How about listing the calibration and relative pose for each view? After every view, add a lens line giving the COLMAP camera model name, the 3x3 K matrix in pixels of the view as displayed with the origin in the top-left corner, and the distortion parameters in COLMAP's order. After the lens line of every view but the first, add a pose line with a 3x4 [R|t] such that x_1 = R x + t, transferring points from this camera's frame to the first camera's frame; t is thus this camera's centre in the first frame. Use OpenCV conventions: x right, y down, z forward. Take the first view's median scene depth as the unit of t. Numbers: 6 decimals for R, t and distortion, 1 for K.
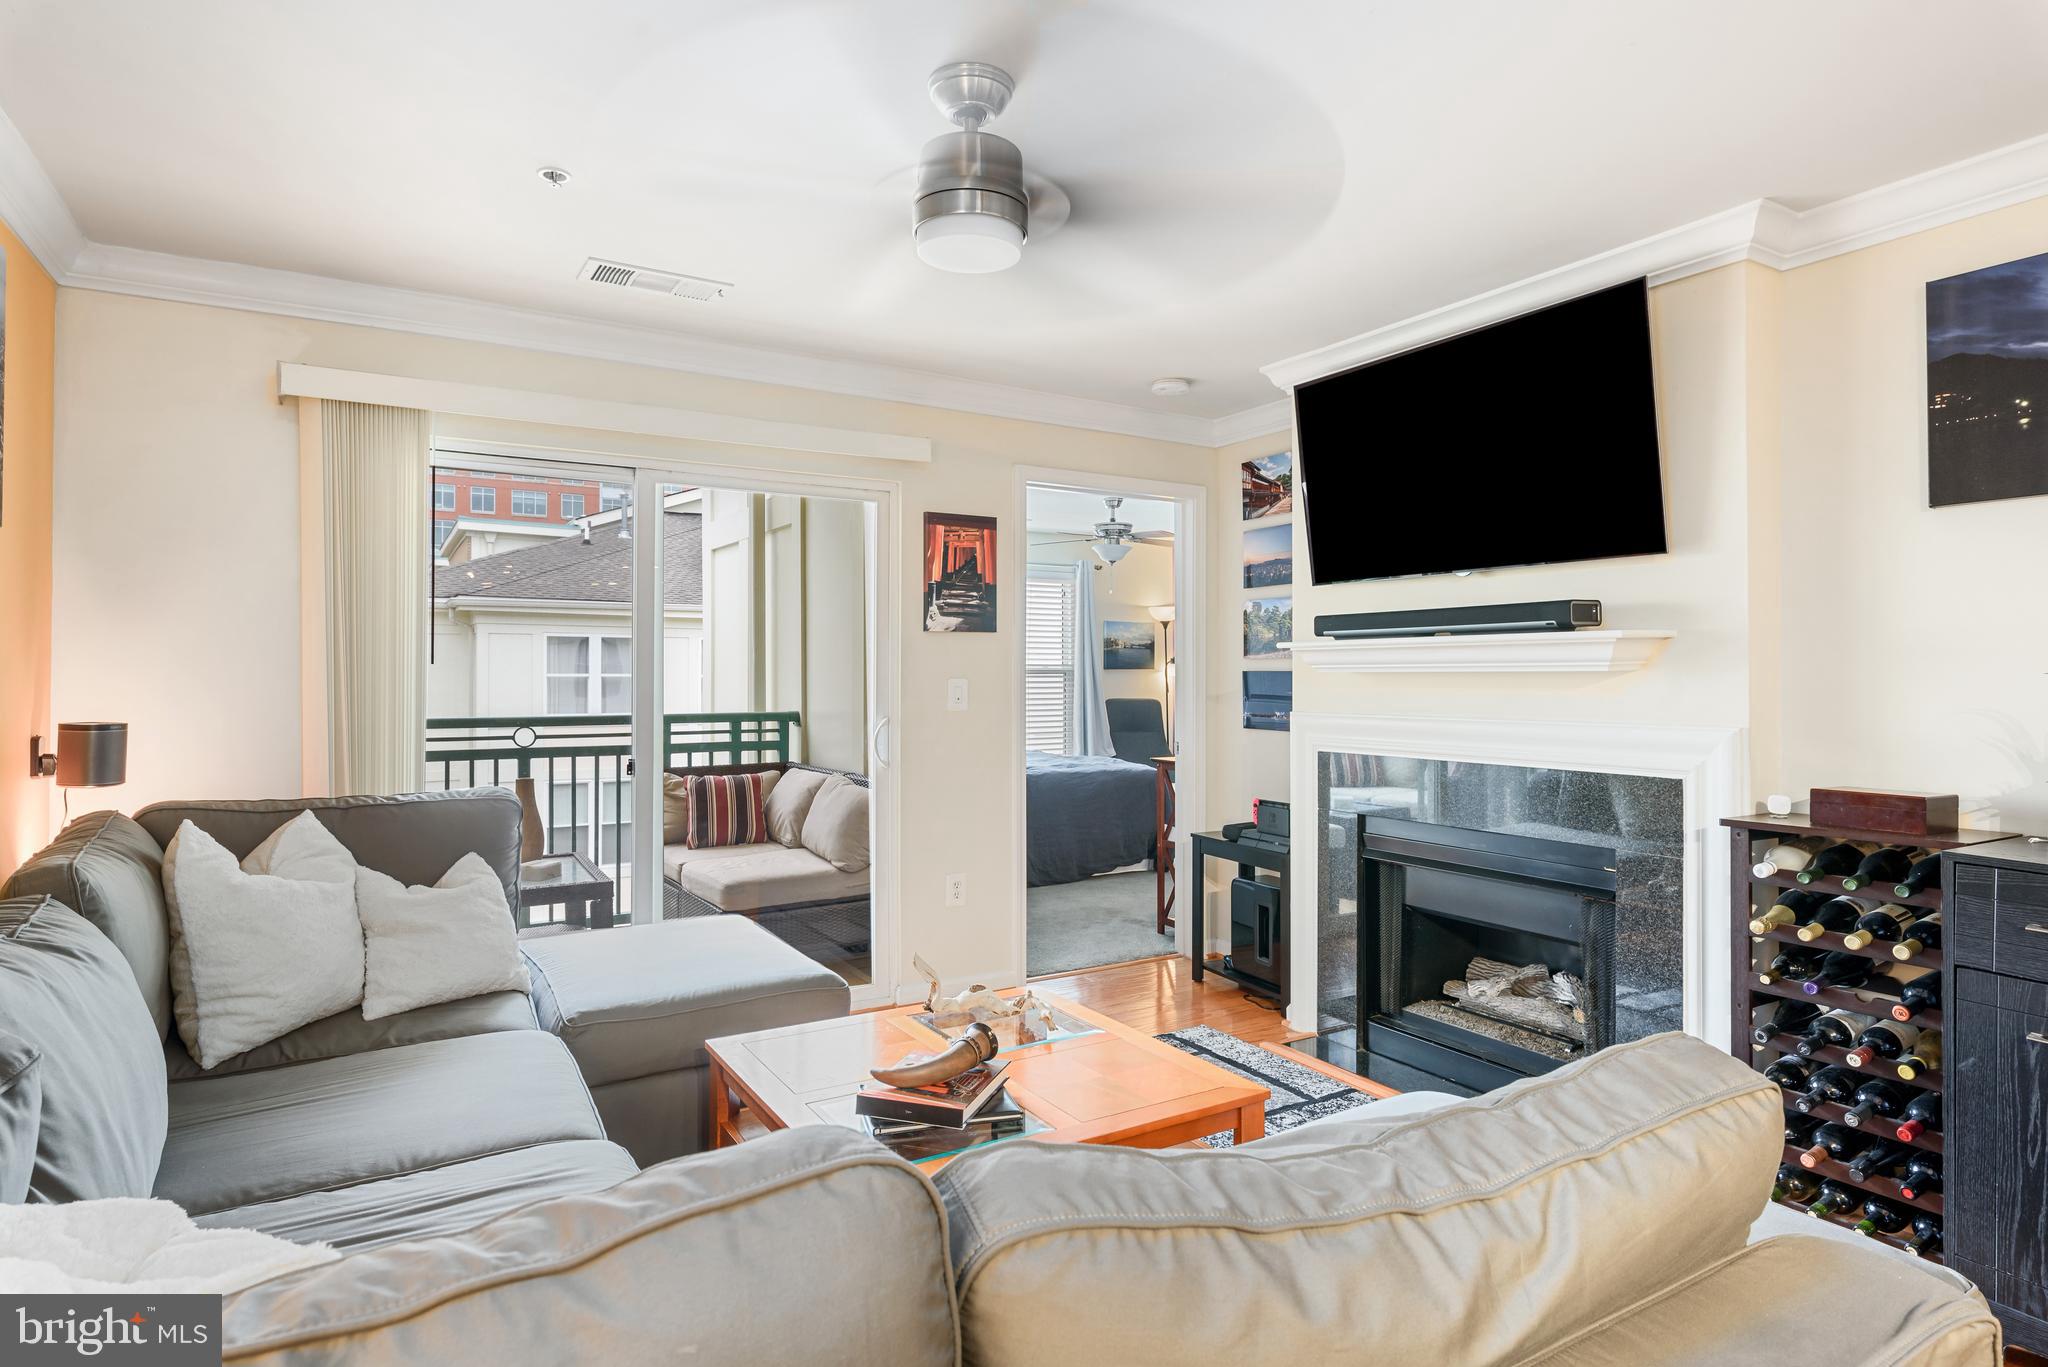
lens RADIAL K [[1085.5, 0, 1024.7], [0, 1085.5, 665.3], [0, 0, 1]] dist [0.001290, -0.003910]
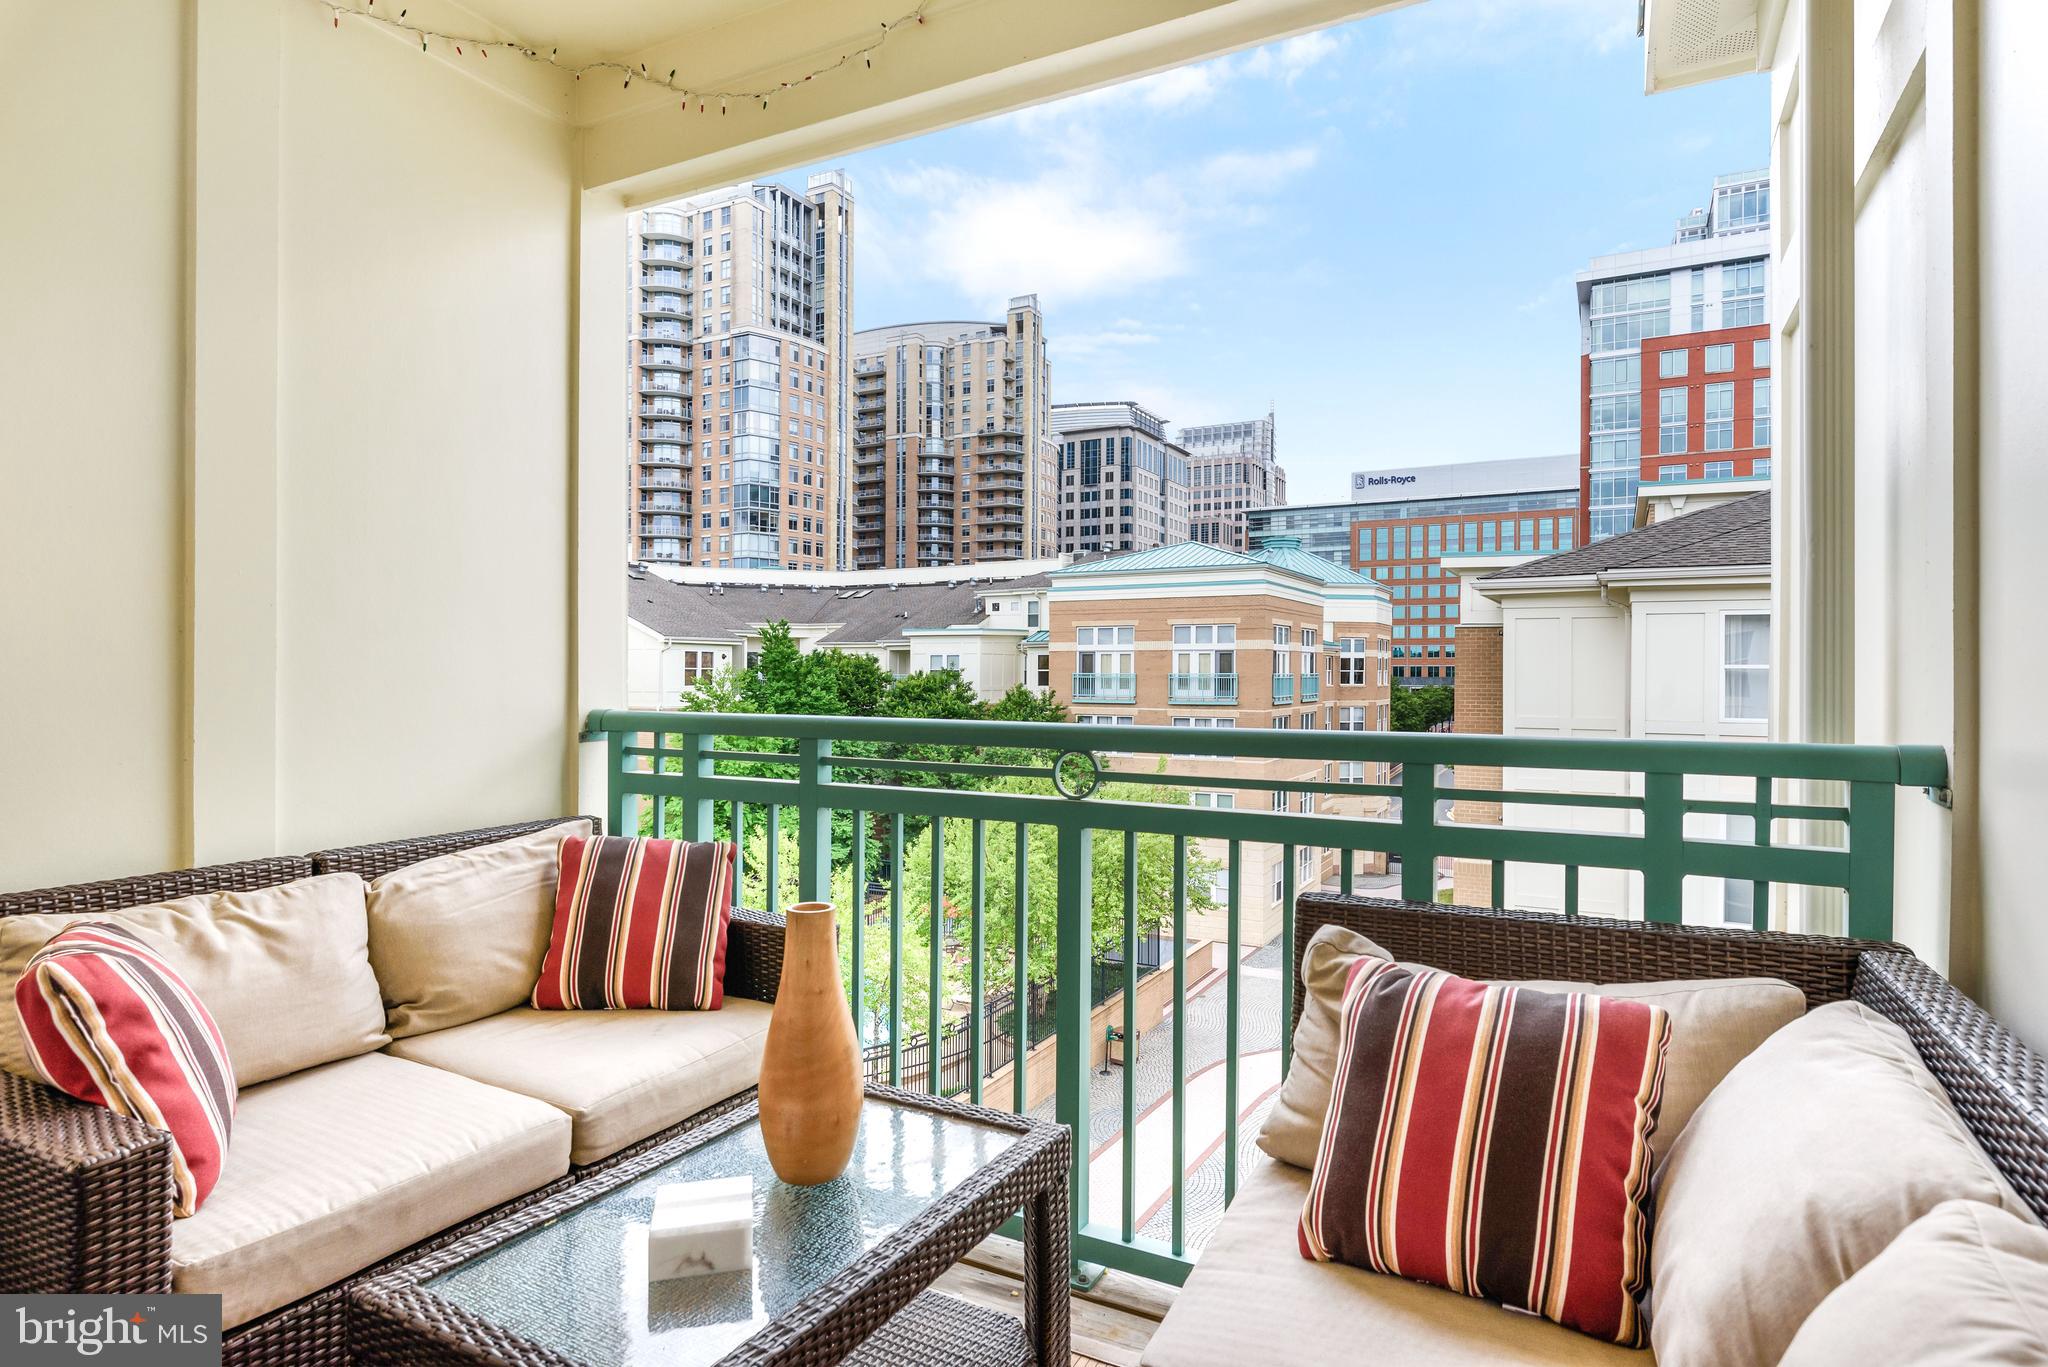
lens RADIAL K [[1085.5, 0, 1015.8], [0, 1085.5, 700.3], [0, 0, 1]] dist [0.001290, -0.003910]
pose [[0.499072, 0.022298, -0.866274, -0.133751], [0.008524, 0.999494, 0.030637, 0.029533], [0.866519, -0.022674, 0.498629, 0.930065]]
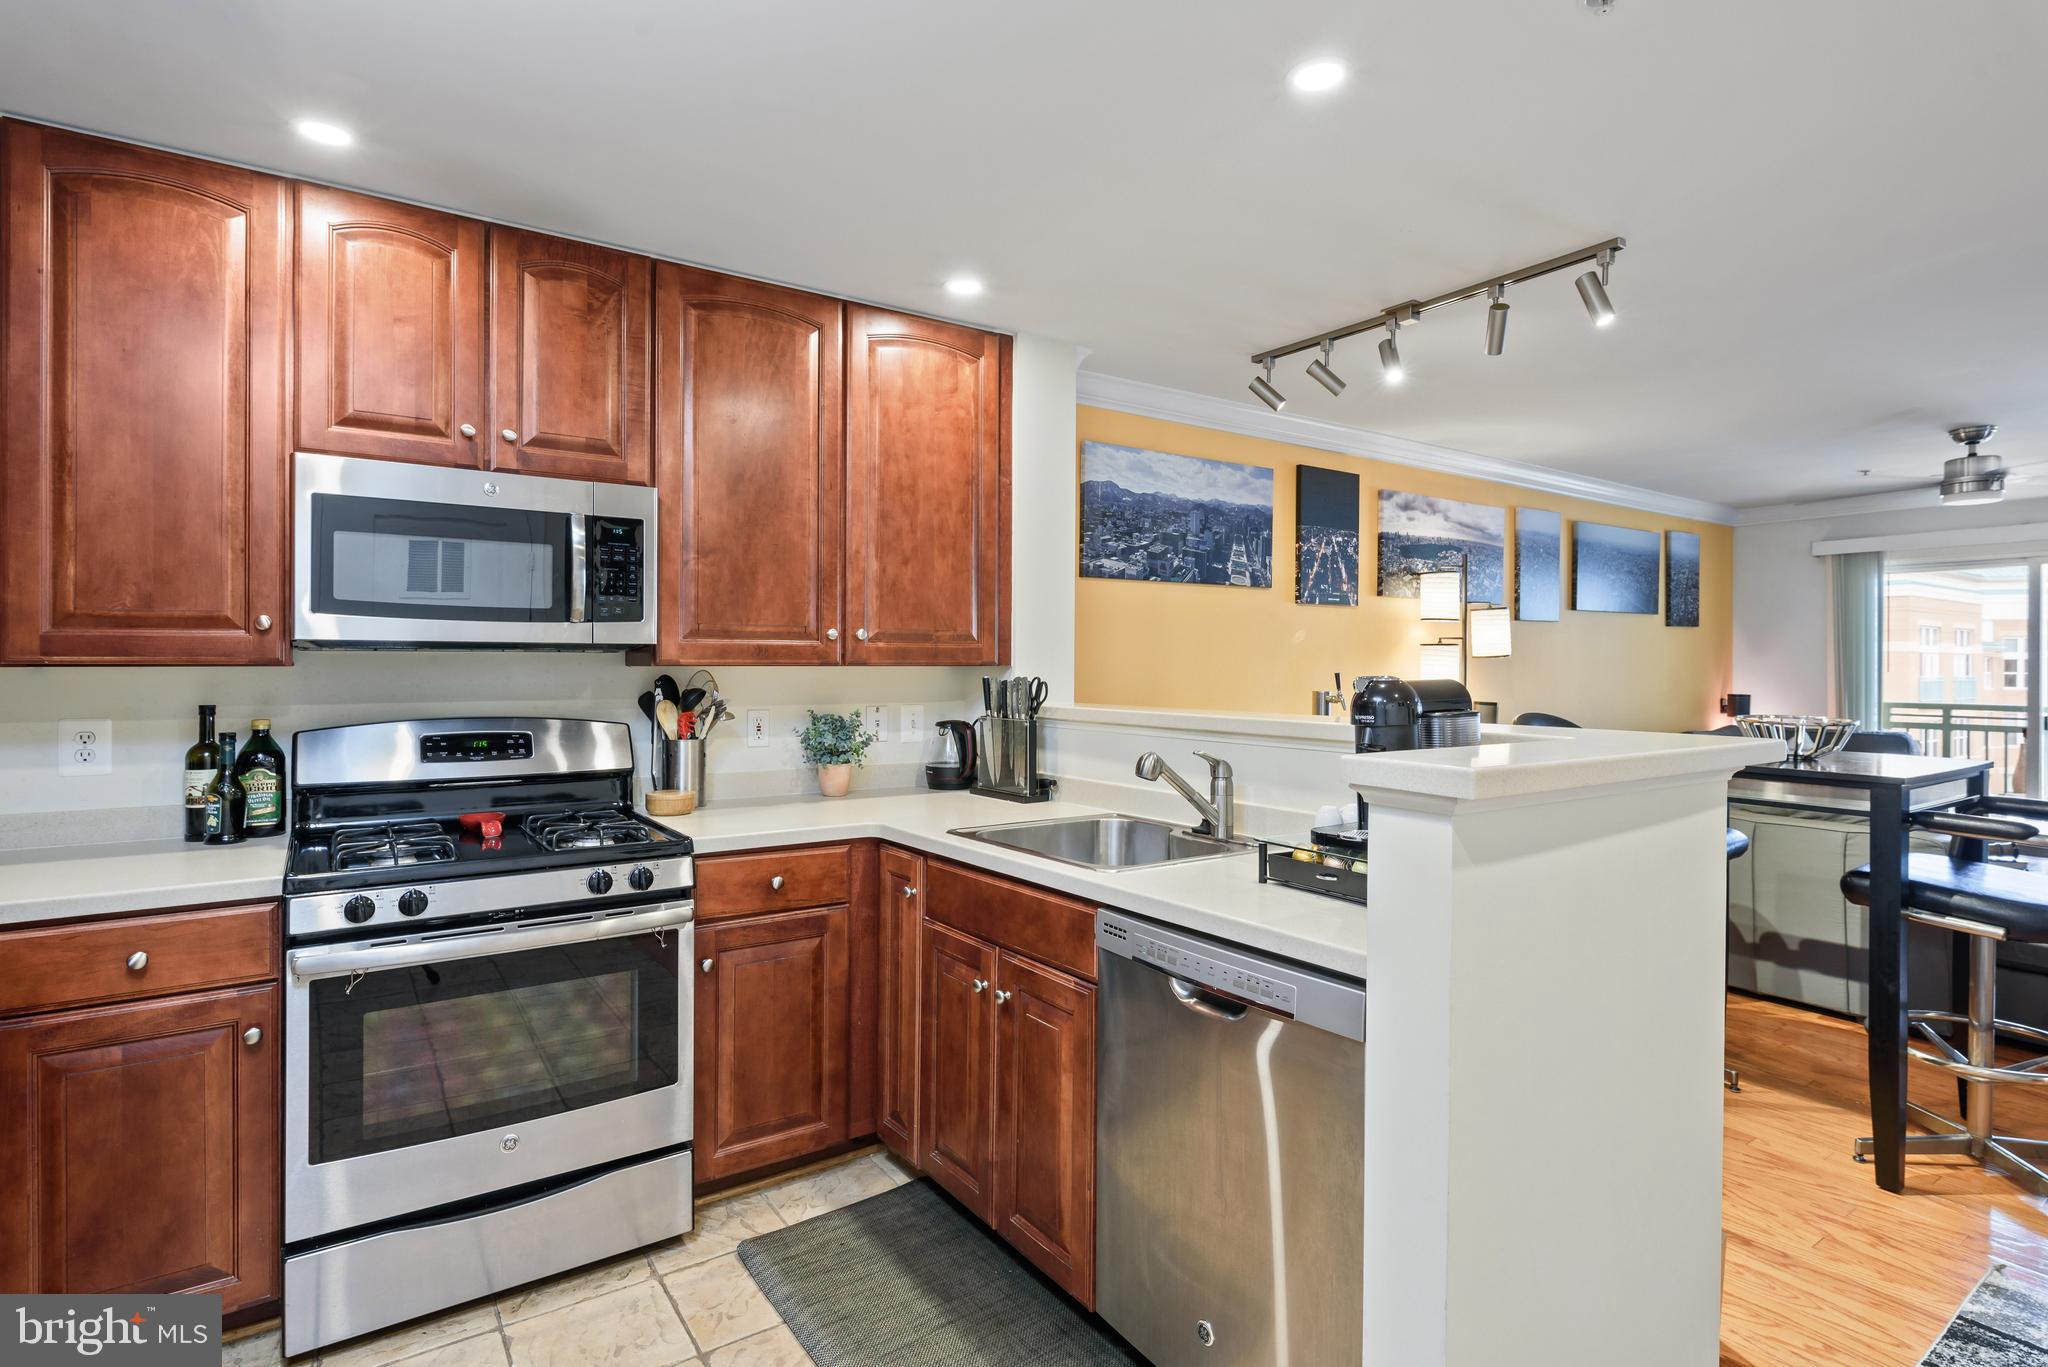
lens RADIAL K [[996.1, 0, 1043.5], [0, 996.1, 662.9], [0, 0, 1]] dist [0.000551, -0.002645]
pose [[0.056623, -0.004035, -0.998387, 0.965557], [0.004404, 0.999983, -0.003792, -0.014702], [0.998386, -0.004182, 0.056640, -0.551103]]
